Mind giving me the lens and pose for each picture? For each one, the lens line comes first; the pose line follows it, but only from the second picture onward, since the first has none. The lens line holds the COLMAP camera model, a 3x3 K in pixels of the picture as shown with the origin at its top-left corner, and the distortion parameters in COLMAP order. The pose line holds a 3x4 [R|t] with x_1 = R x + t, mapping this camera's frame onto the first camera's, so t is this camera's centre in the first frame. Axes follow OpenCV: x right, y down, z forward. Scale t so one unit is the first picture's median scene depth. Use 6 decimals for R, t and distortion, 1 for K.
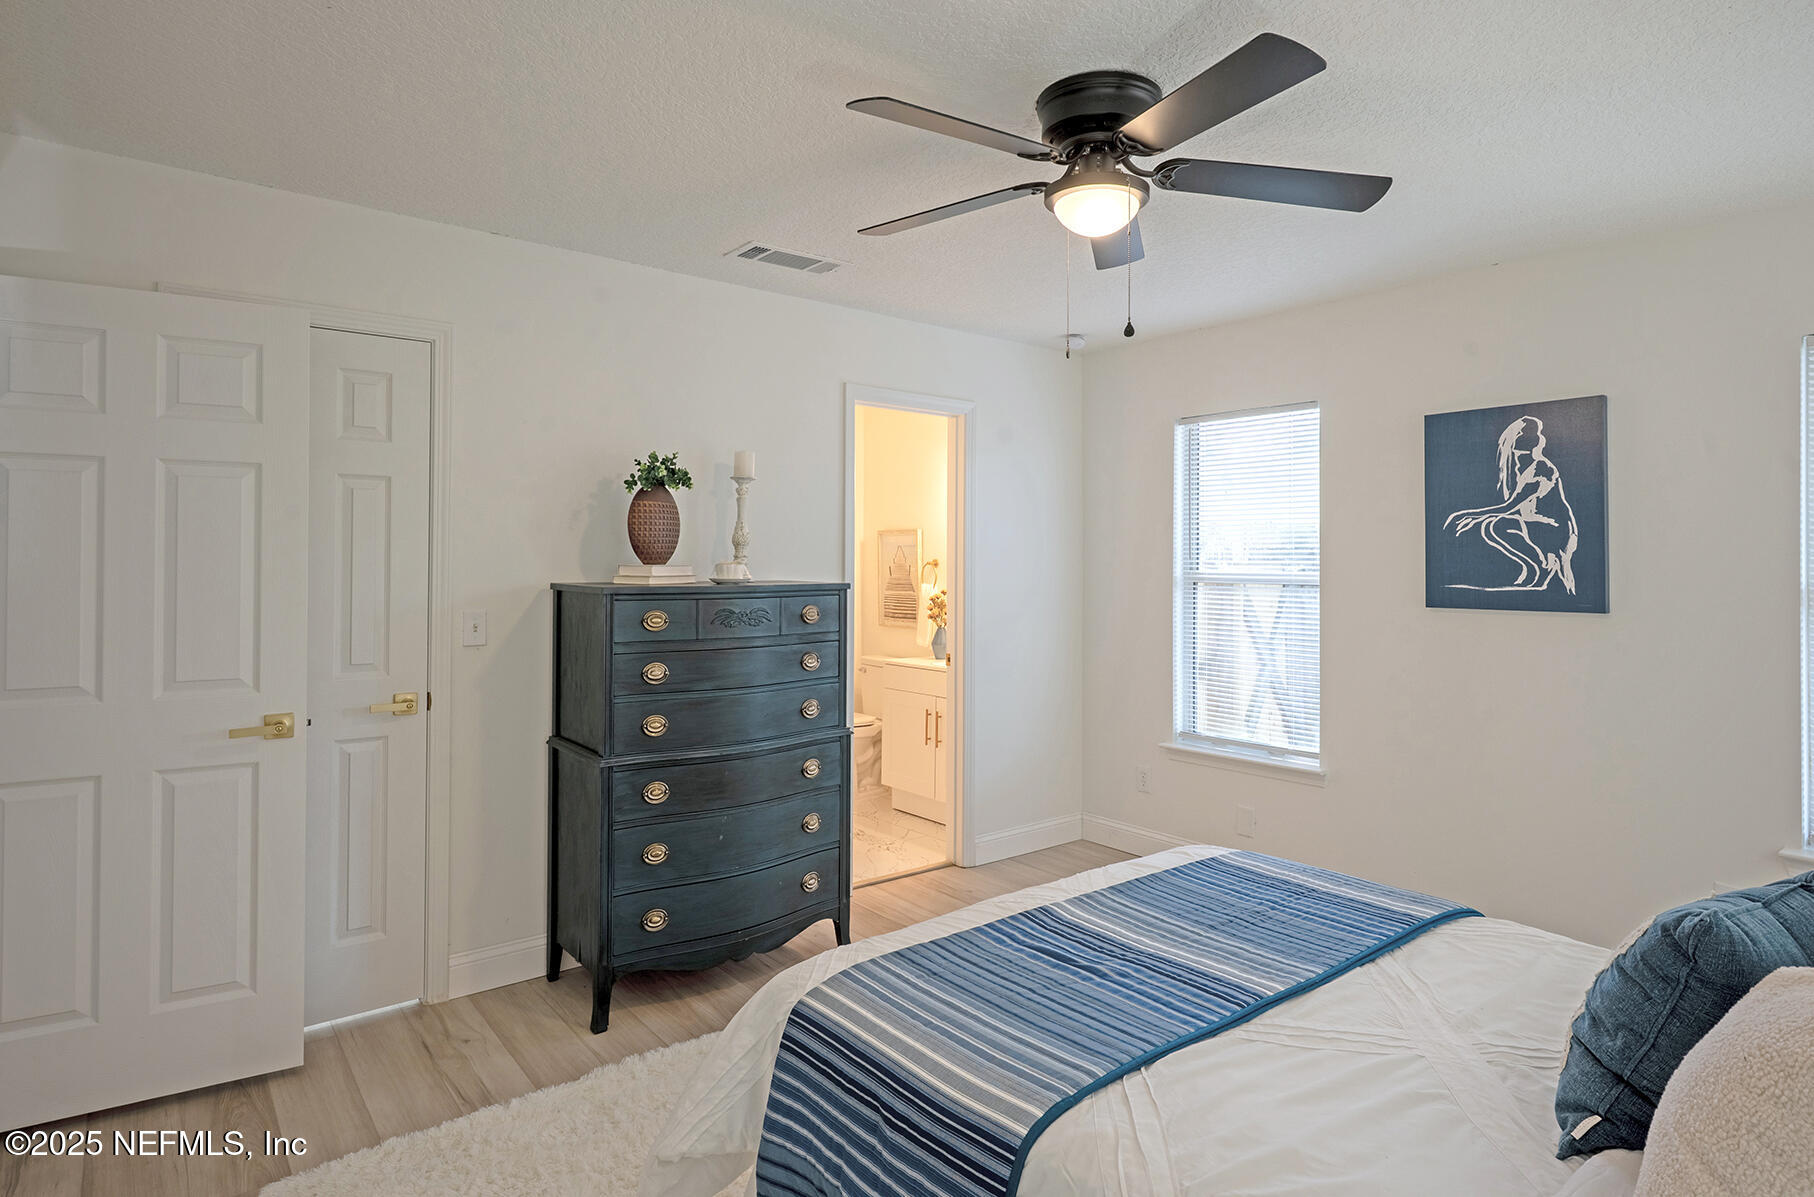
lens RADIAL K [[1003.2, 0, 909.0], [0, 1003.2, 556.7], [0, 0, 1]] dist [-0.002784, -0.000348]
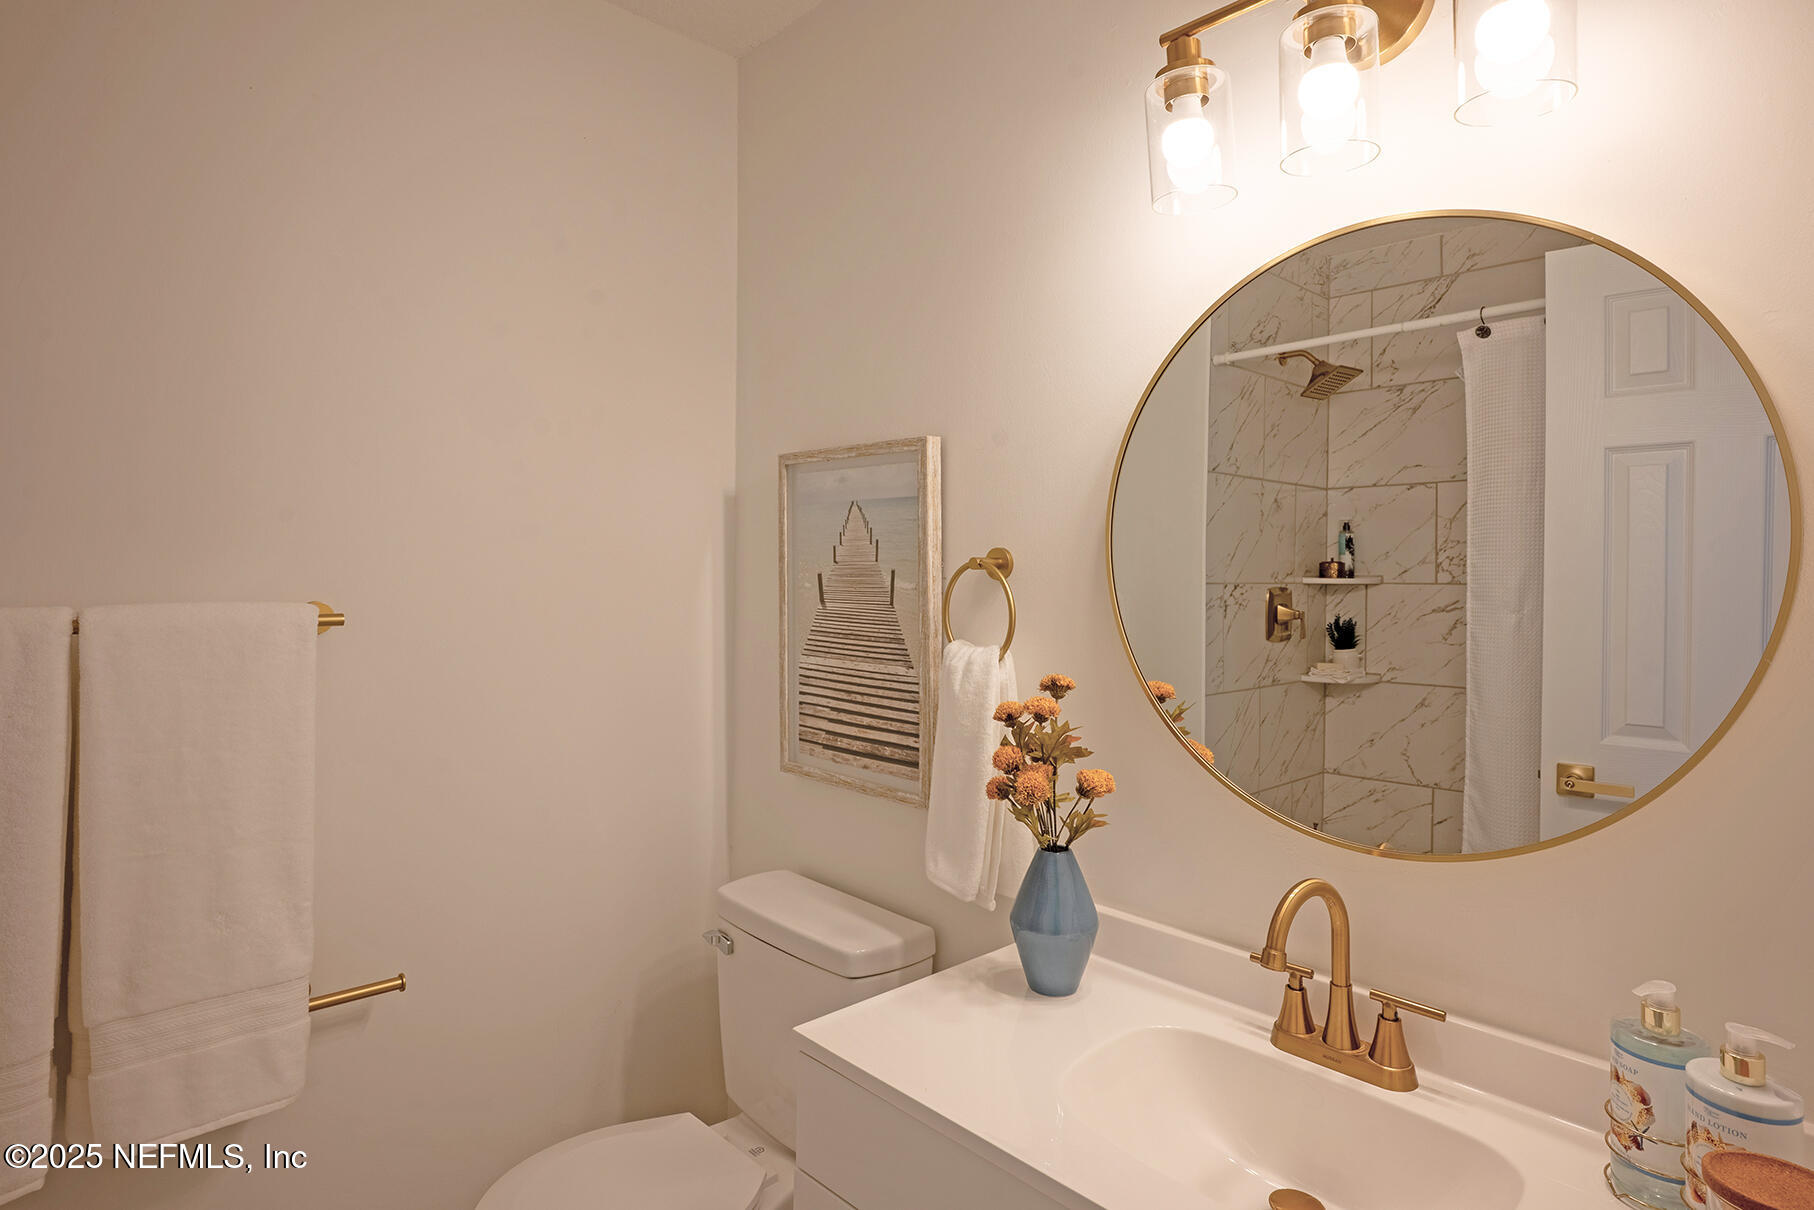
lens RADIAL K [[968.8, 0, 914.8], [0, 968.8, 575.2], [0, 0, 1]] dist [-0.012339, -0.000950]
pose [[0.995659, 0.002511, 0.093042, -0.018530], [-0.003292, 0.999961, 0.008241, 0.007415], [-0.093017, -0.008511, 0.995628, 0.743901]]
